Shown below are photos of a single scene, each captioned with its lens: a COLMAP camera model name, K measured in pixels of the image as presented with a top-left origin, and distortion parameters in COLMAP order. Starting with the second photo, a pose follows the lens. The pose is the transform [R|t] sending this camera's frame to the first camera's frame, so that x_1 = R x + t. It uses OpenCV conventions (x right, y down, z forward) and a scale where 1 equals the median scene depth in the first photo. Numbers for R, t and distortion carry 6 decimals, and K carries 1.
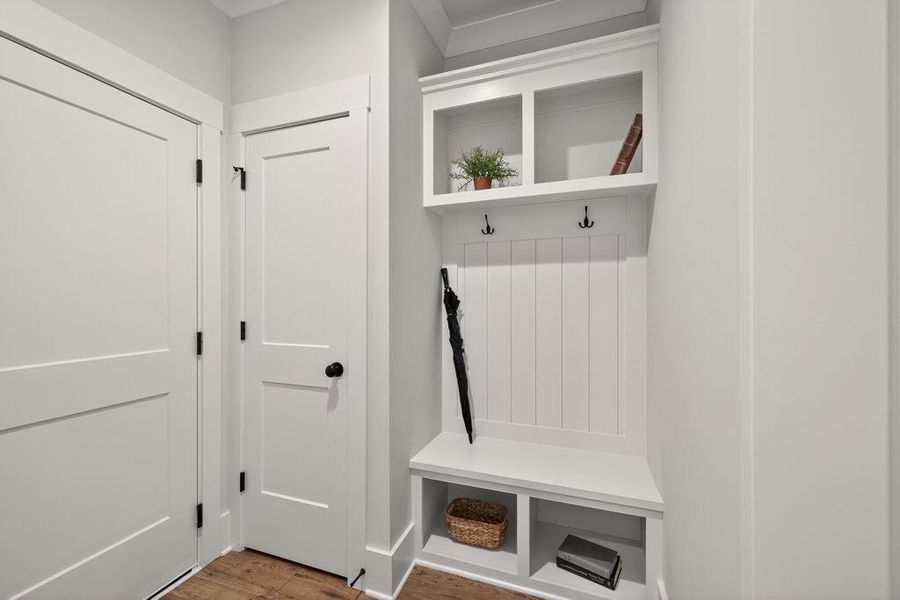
lens RADIAL K [[377.2, 0, 457.6], [0, 377.2, 295.0], [0, 0, 1]] dist [0.008816, -0.001552]
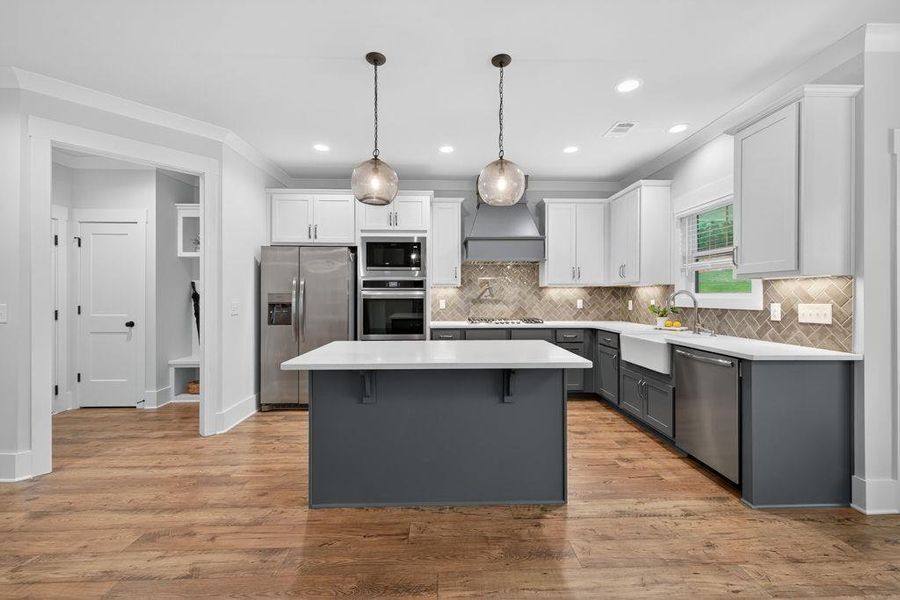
lens RADIAL K [[377.2, 0, 454.5], [0, 377.2, 296.7], [0, 0, 1]] dist [0.008816, -0.001552]
pose [[0.927896, 0.005441, 0.372799, 0.653396], [-0.012889, 0.999764, 0.017489, -0.050655], [-0.372616, -0.021033, 0.927747, -1.904130]]
